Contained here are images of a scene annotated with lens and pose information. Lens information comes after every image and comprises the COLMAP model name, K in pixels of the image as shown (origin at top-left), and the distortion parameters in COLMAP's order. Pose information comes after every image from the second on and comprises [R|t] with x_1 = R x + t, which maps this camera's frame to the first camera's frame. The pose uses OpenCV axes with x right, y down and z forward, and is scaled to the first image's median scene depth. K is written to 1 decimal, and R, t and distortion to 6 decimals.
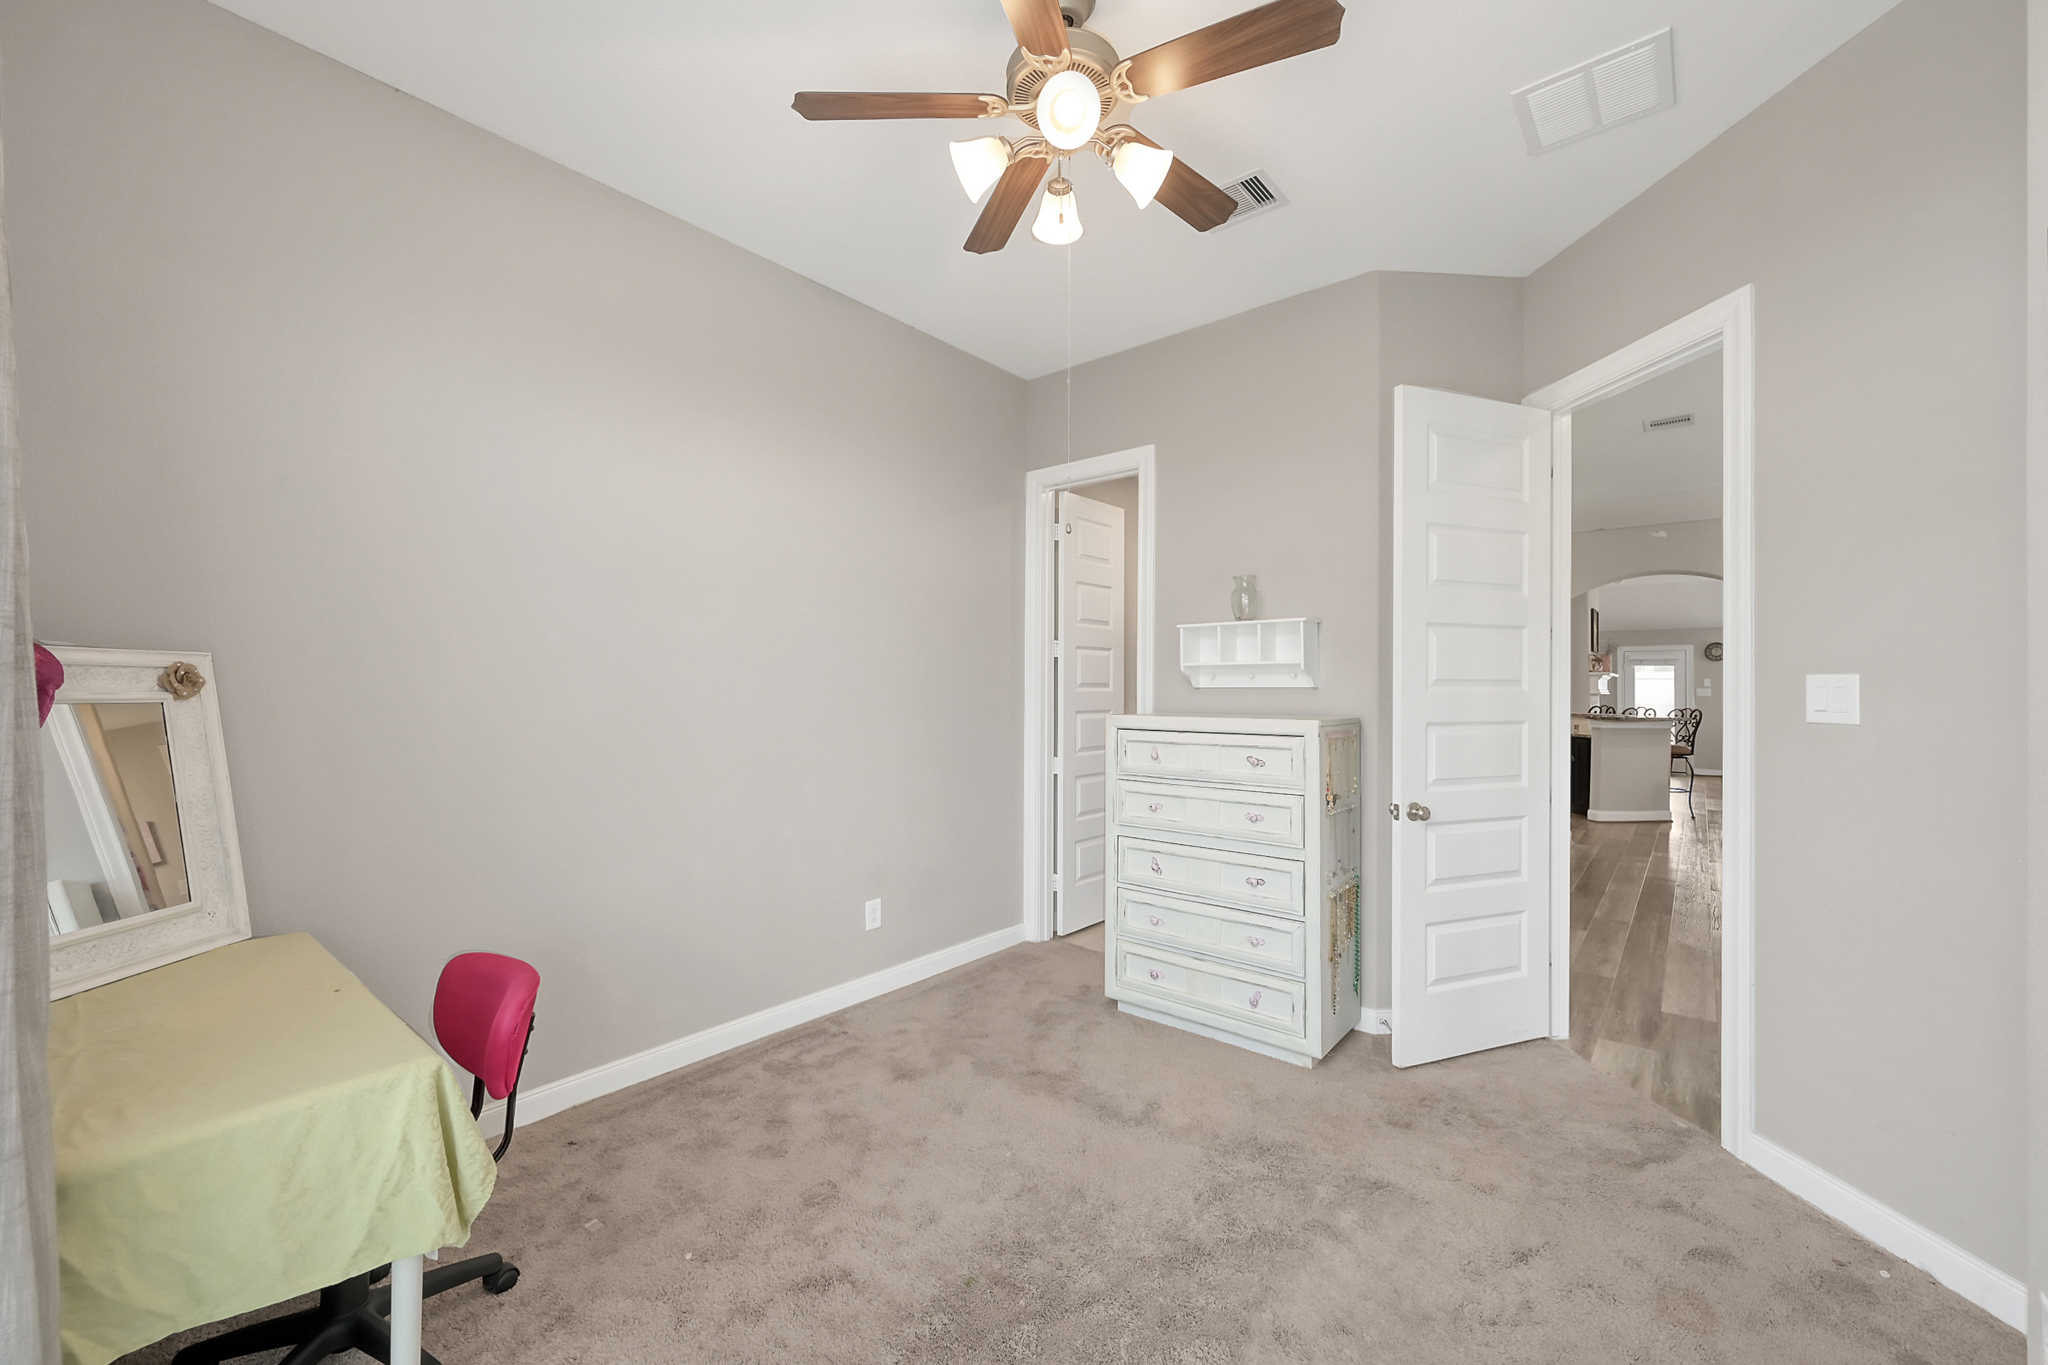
lens RADIAL K [[804.1, 0, 1024.0], [0, 804.1, 680.1], [0, 0, 1]] dist [-0.001193, -0.000090]
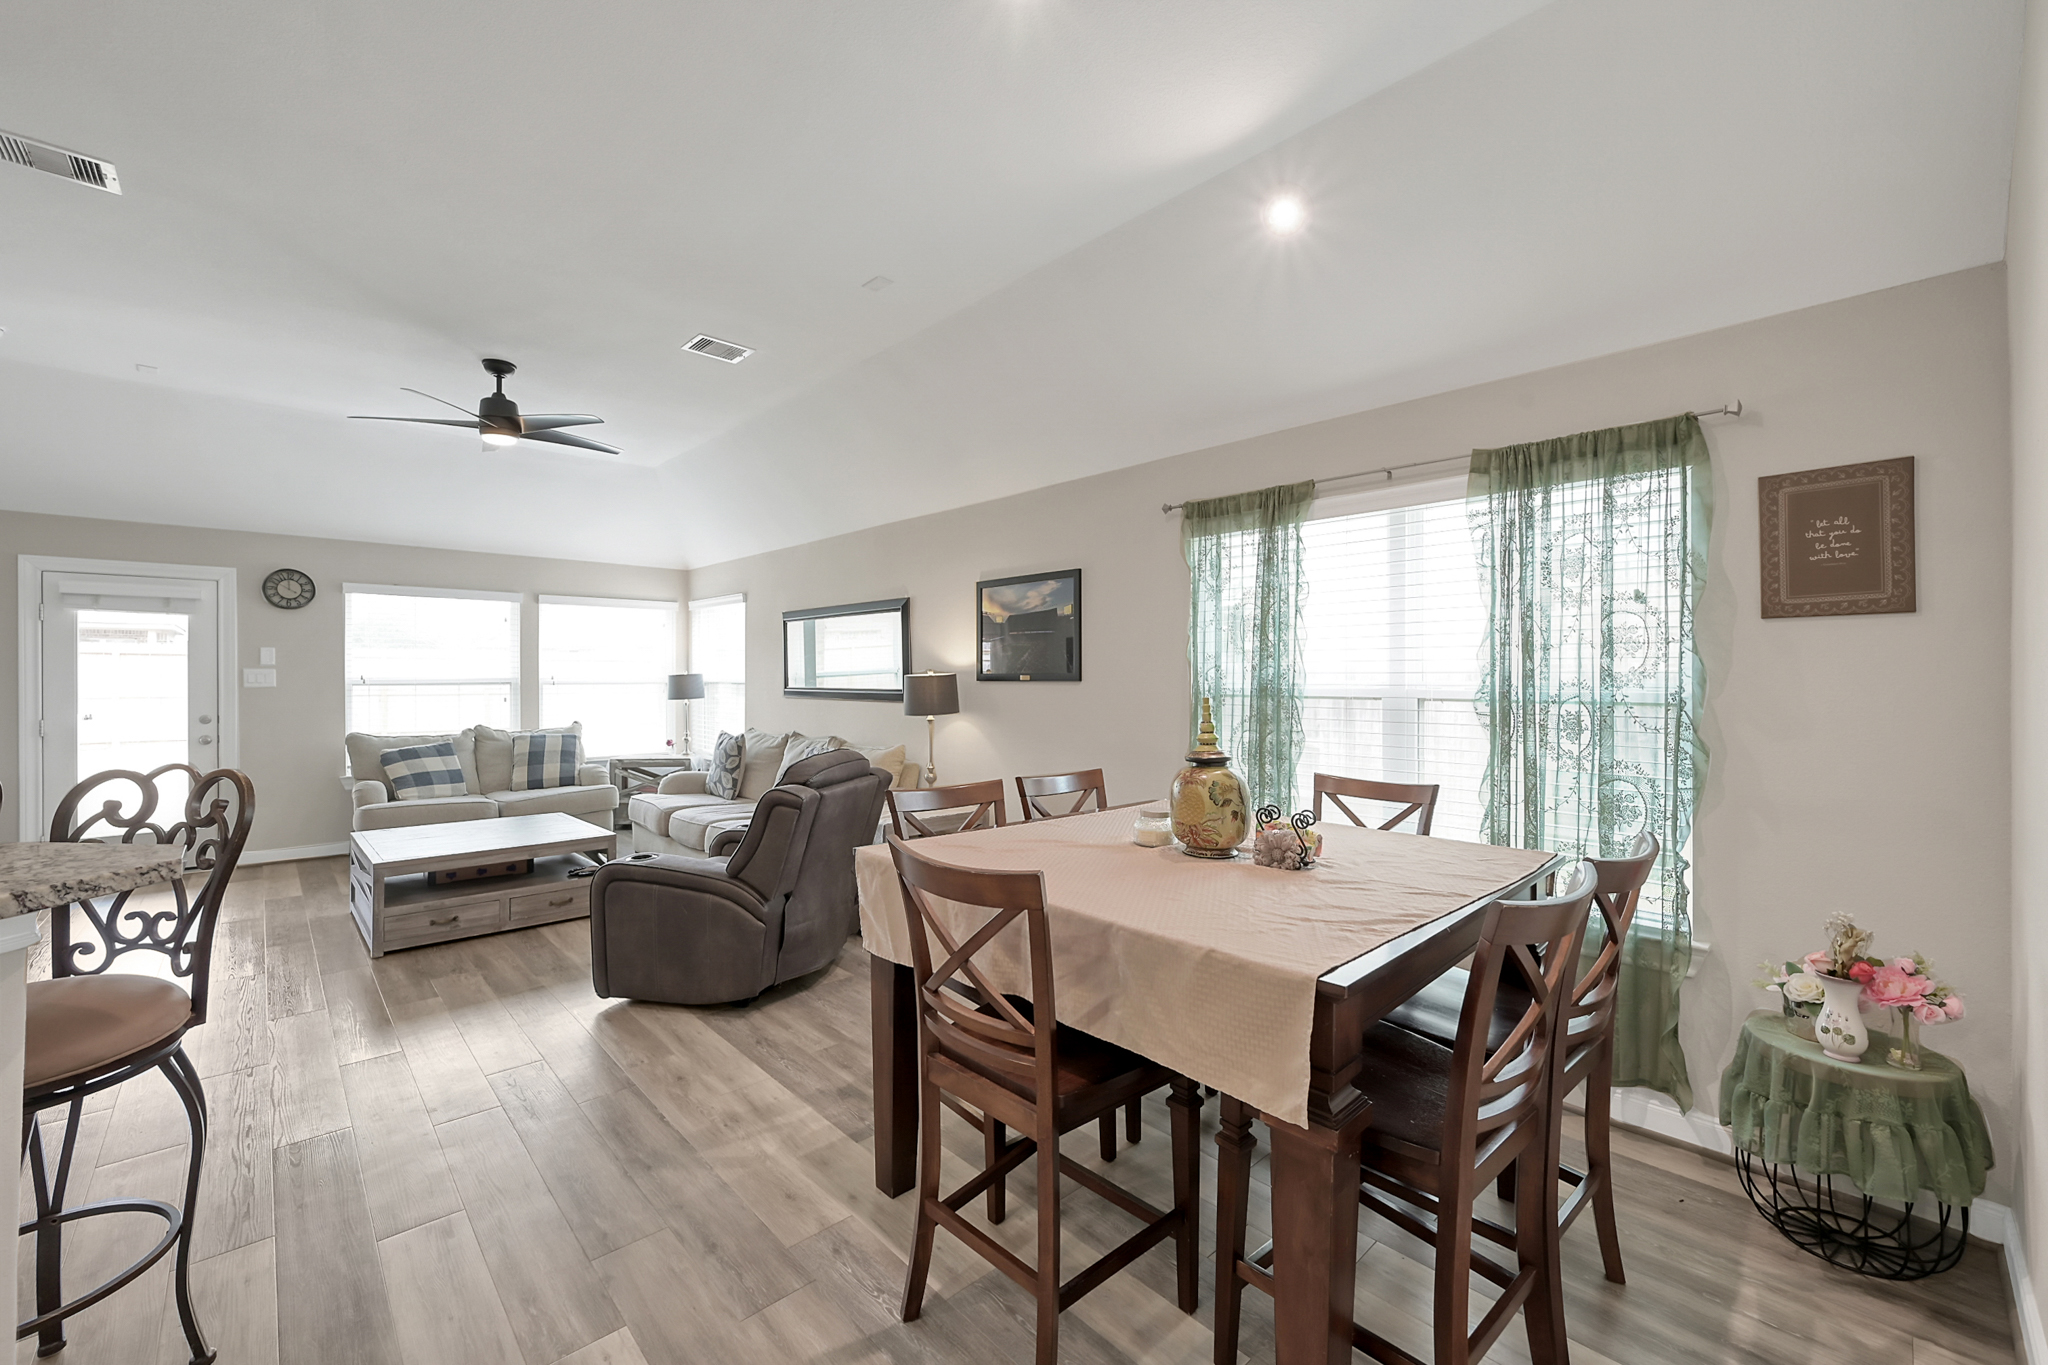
lens RADIAL K [[832.0, 0, 1009.5], [0, 832.0, 676.2], [0, 0, 1]] dist [-0.001368, 0.000368]
pose [[0.134005, -0.004214, 0.990972, 0.445424], [-0.008596, 0.999948, 0.005414, 0.008060], [-0.990943, -0.009244, 0.133961, 0.527171]]
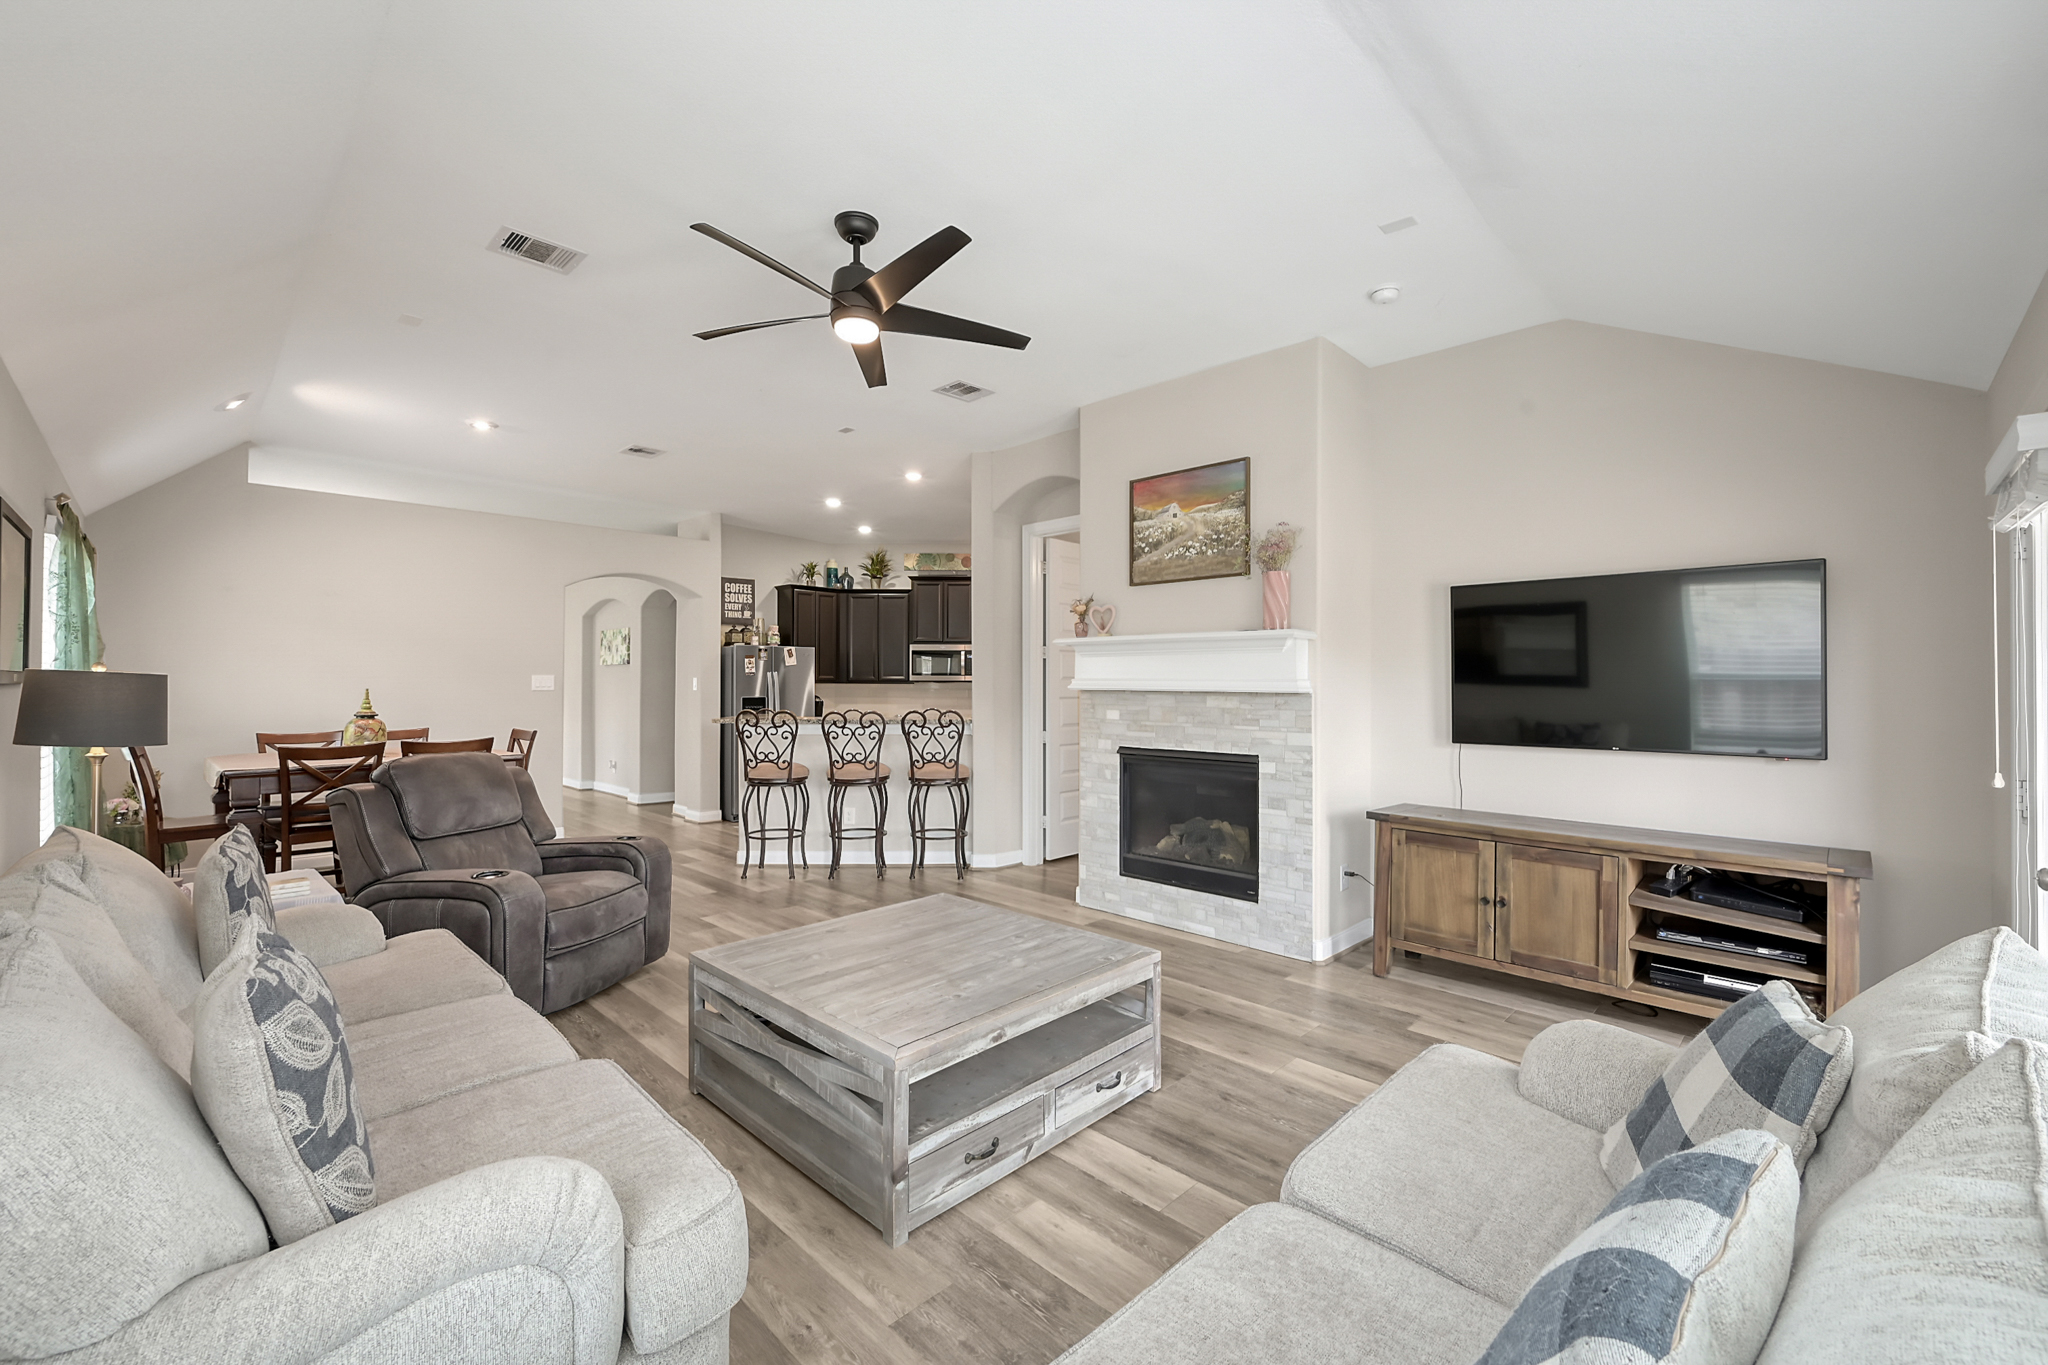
lens RADIAL K [[848.0, 0, 1032.7], [0, 848.0, 675.9], [0, 0, 1]] dist [0.004179, 0.000242]
pose [[-0.077224, -0.013014, -0.996929, 0.984486], [0.004689, 0.999899, -0.013416, 0.013965], [0.997003, -0.005710, -0.077155, 0.848766]]
